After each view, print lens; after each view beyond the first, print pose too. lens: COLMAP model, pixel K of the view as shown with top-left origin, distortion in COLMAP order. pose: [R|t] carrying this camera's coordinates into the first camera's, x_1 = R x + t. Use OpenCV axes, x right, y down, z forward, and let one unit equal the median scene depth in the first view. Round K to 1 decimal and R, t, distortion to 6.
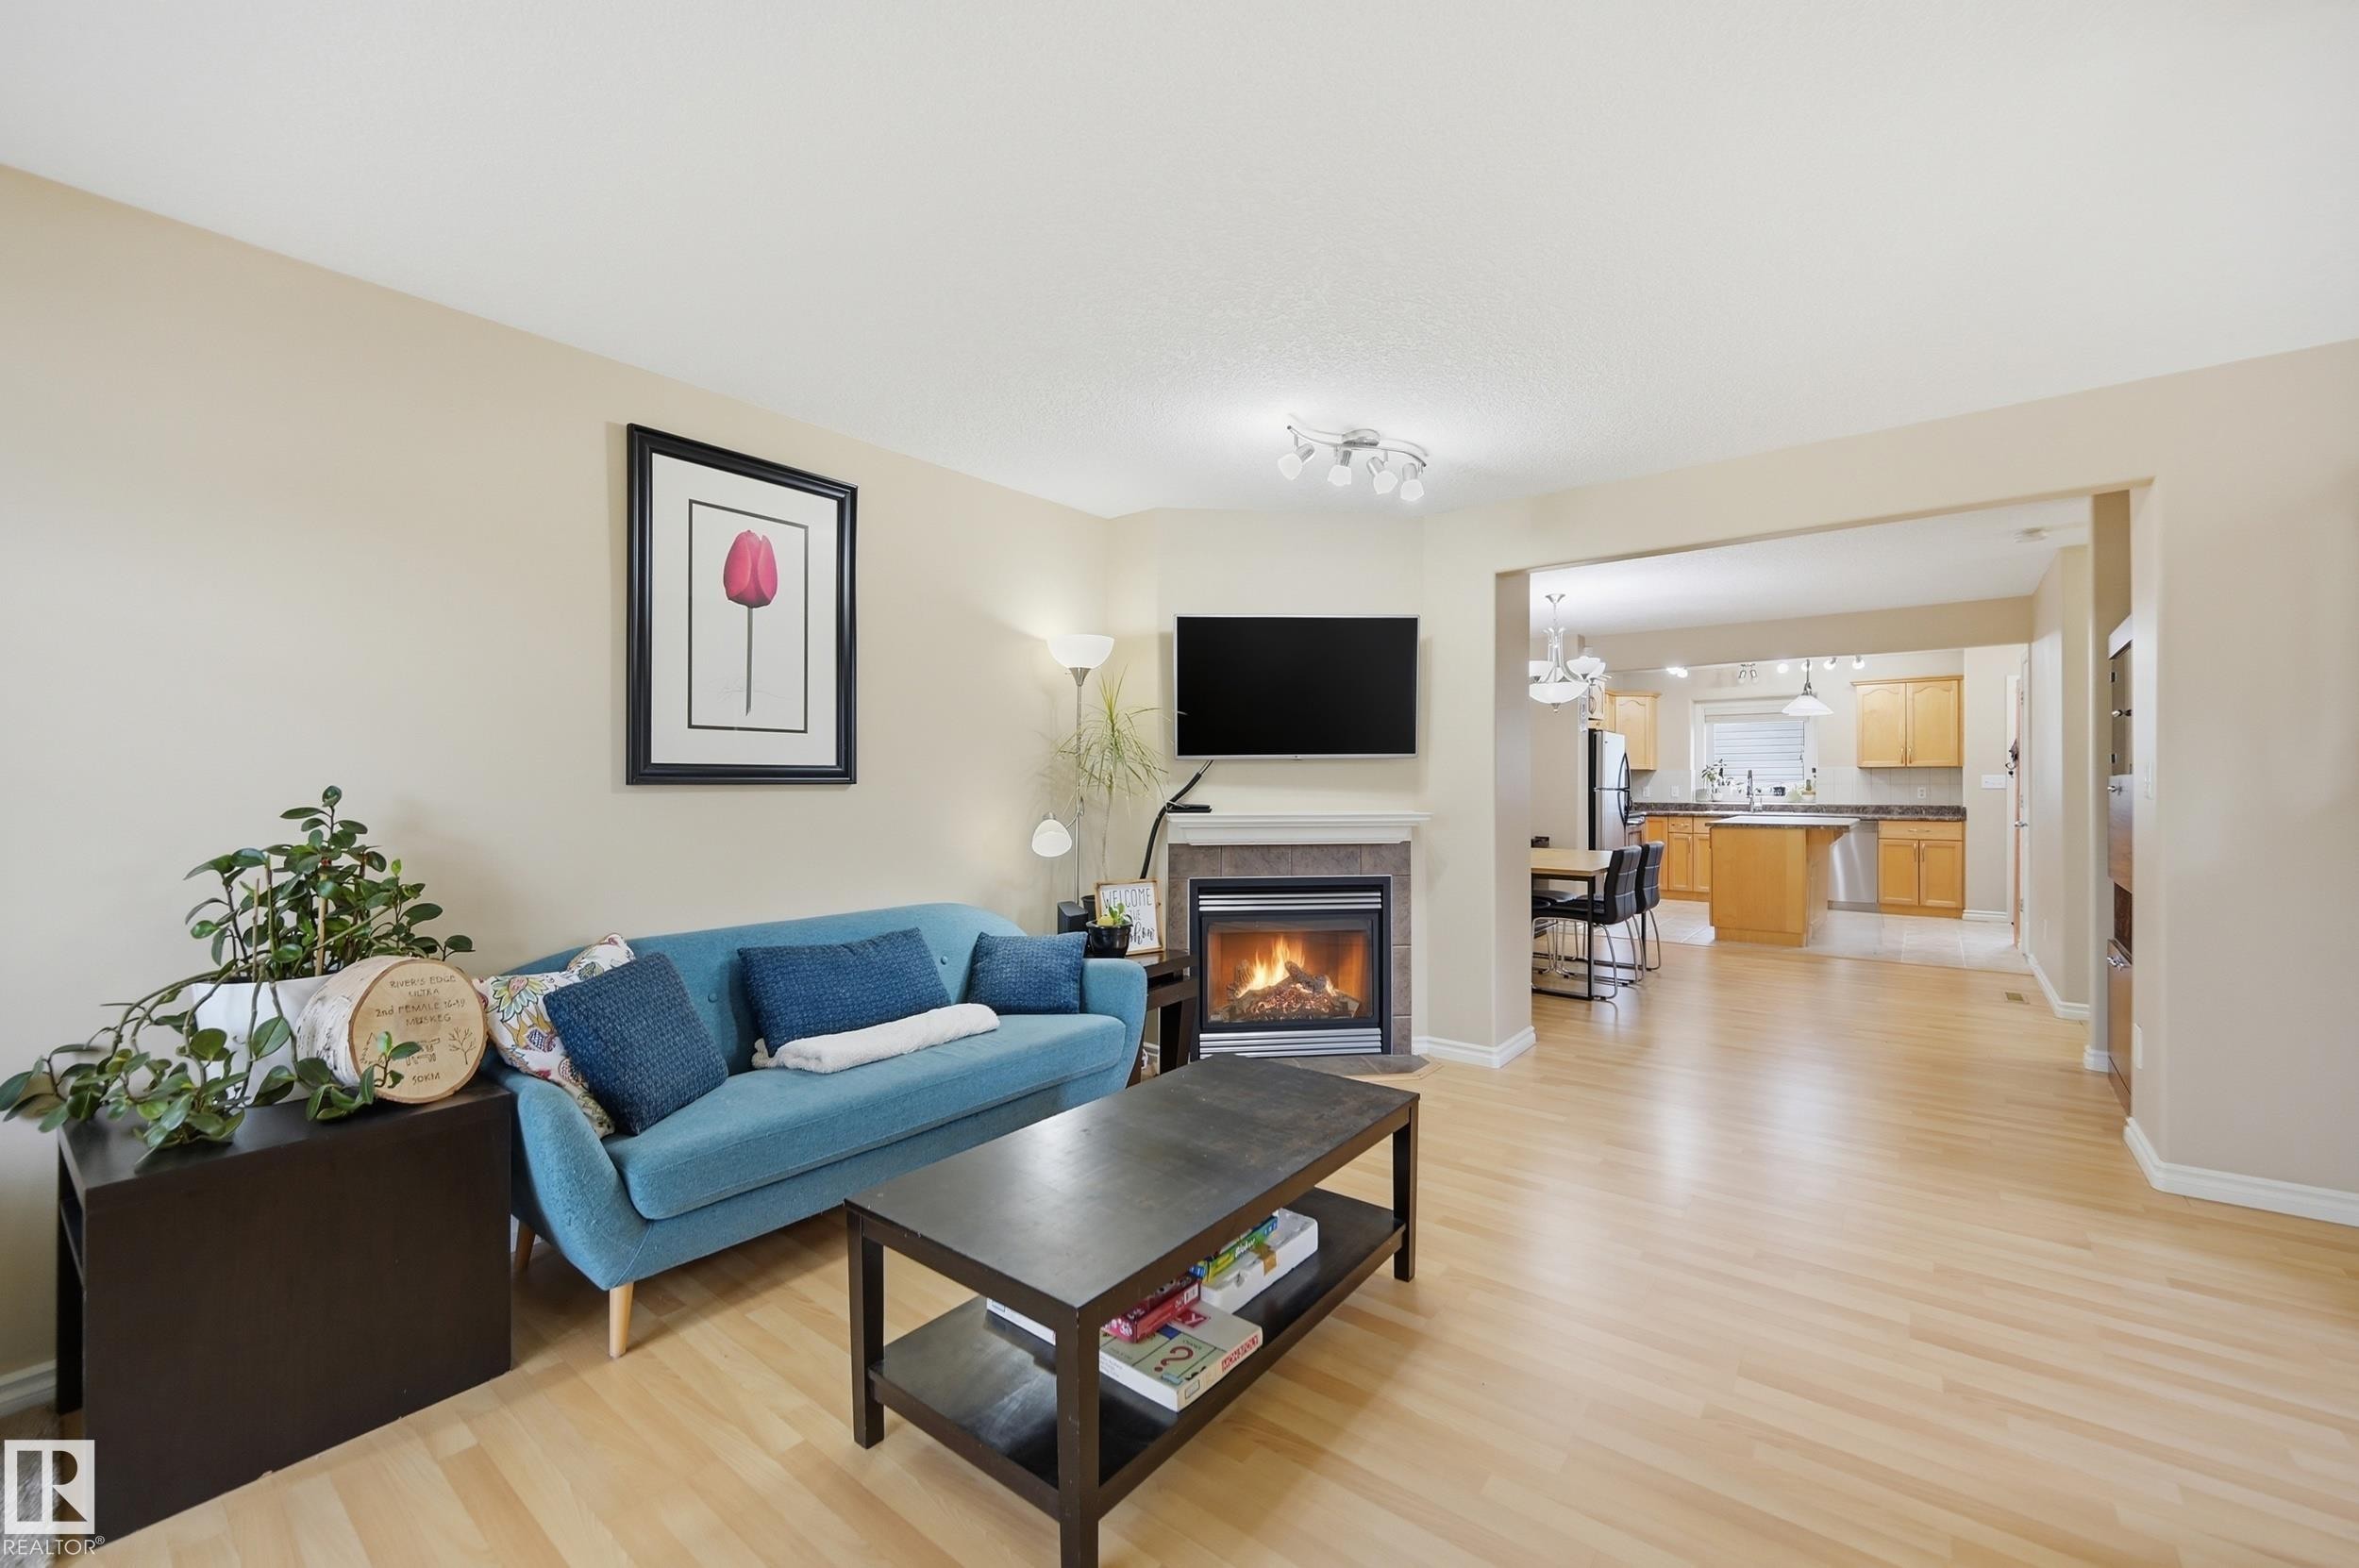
lens RADIAL K [[930.8, 0, 1187.1], [0, 930.8, 783.7], [0, 0, 1]] dist [0.001038, 0.000051]
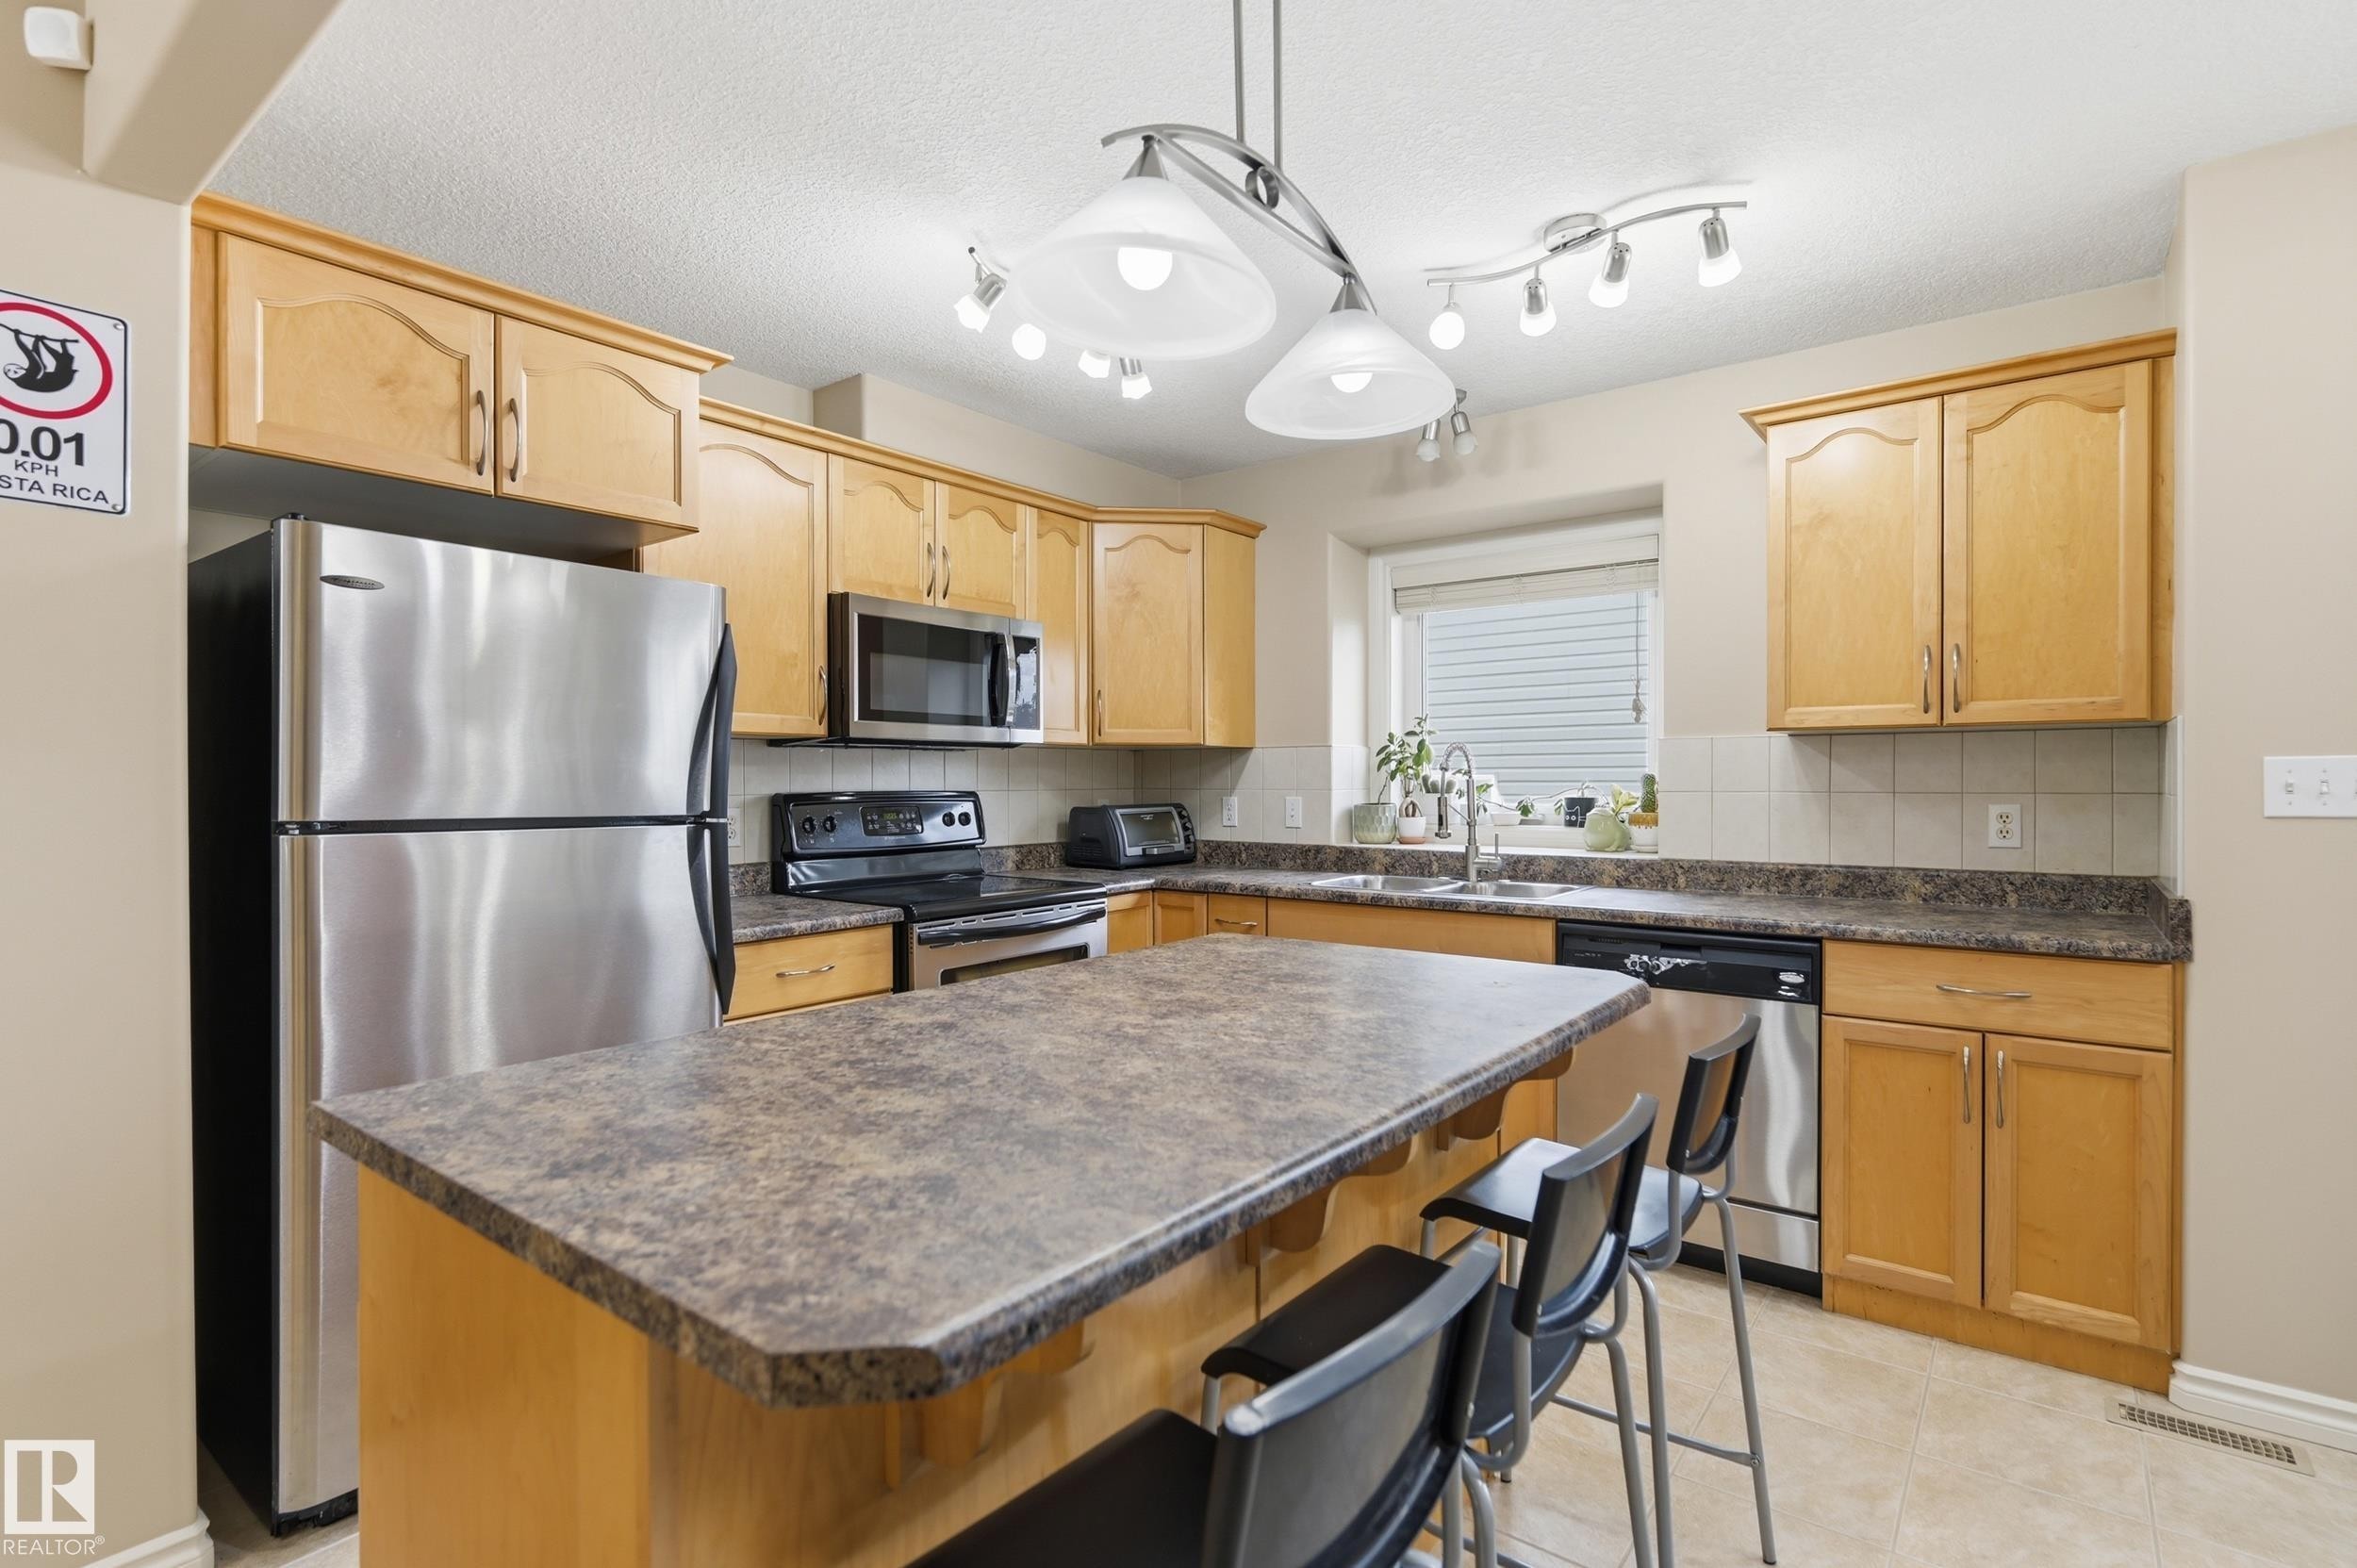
lens RADIAL K [[1119.0, 0, 1172.8], [0, 1119.0, 791.1], [0, 0, 1]] dist [0.000253, 0.000472]
pose [[1.000000, -0.000610, 0.000618, 0.557933], [0.000604, 0.999956, 0.009390, -0.003203], [-0.000624, -0.009390, 0.999956, 0.689448]]
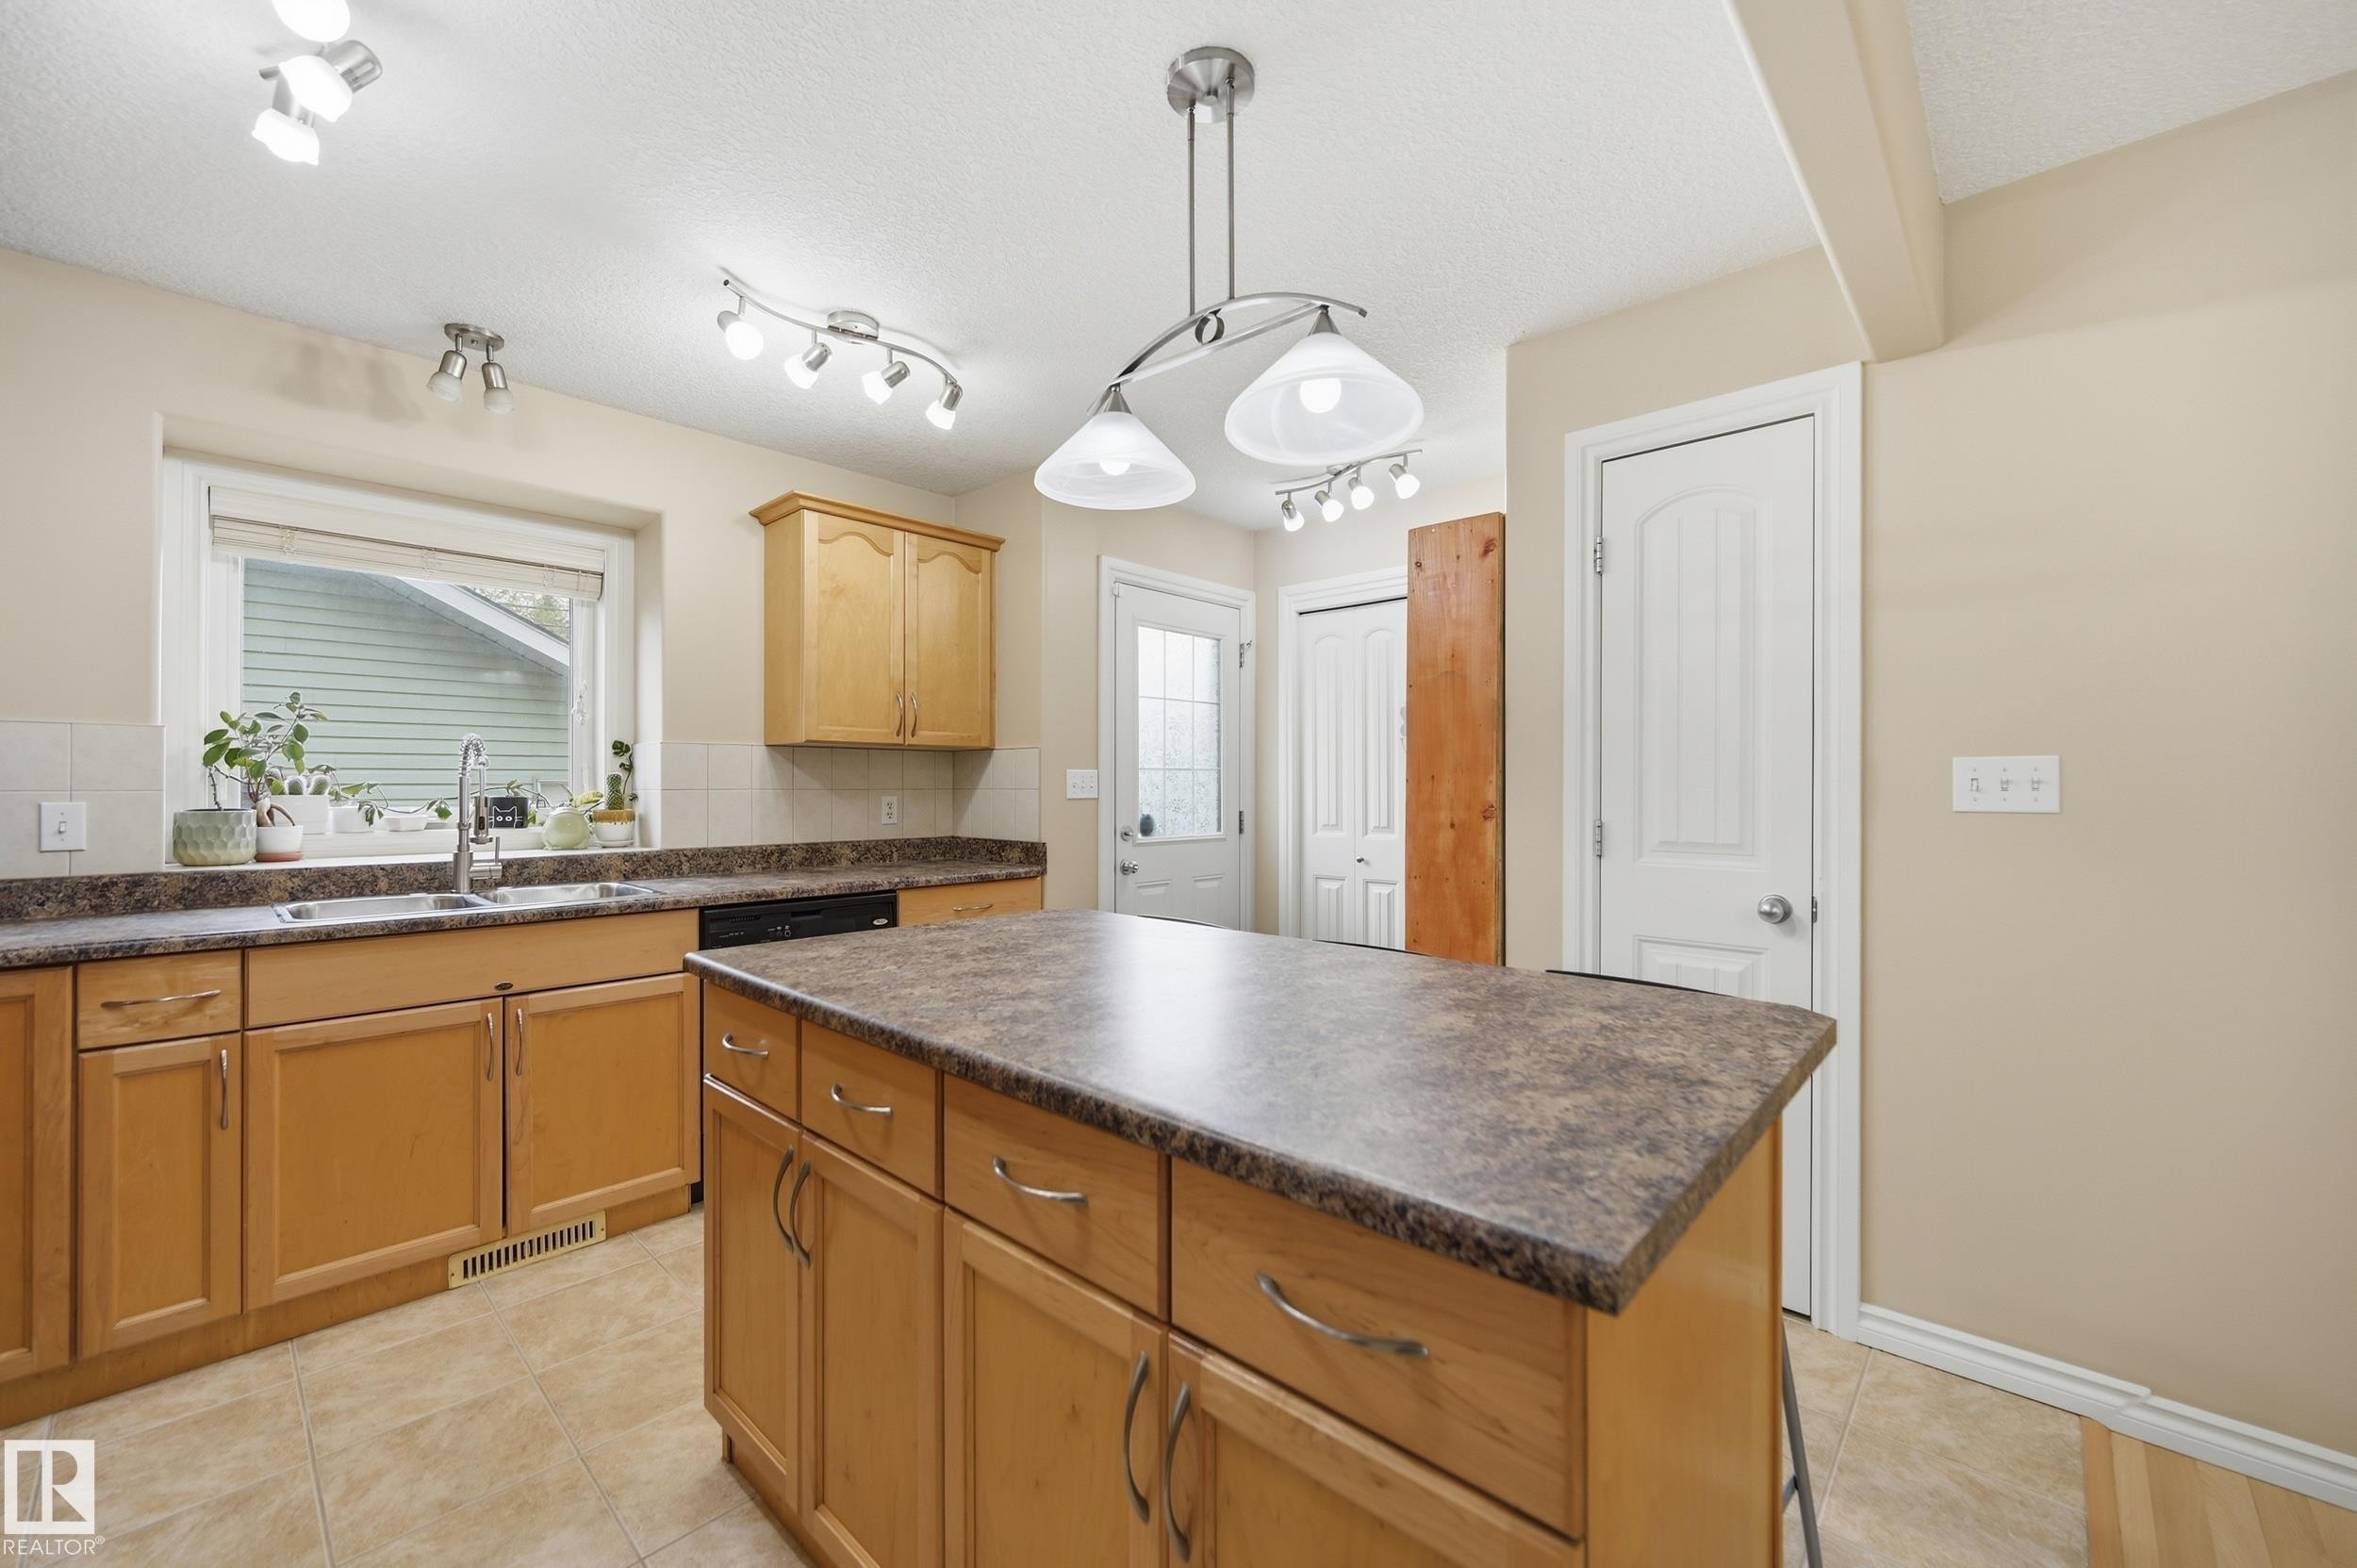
lens RADIAL K [[930.1, 0, 1186.1], [0, 930.1, 783.7], [0, 0, 1]] dist [0.001038, 0.000051]
pose [[0.083297, 0.003719, 0.996518, 0.387998], [-0.000150, 0.999993, -0.003719, -0.000360], [-0.996525, 0.000161, 0.083297, 0.844740]]
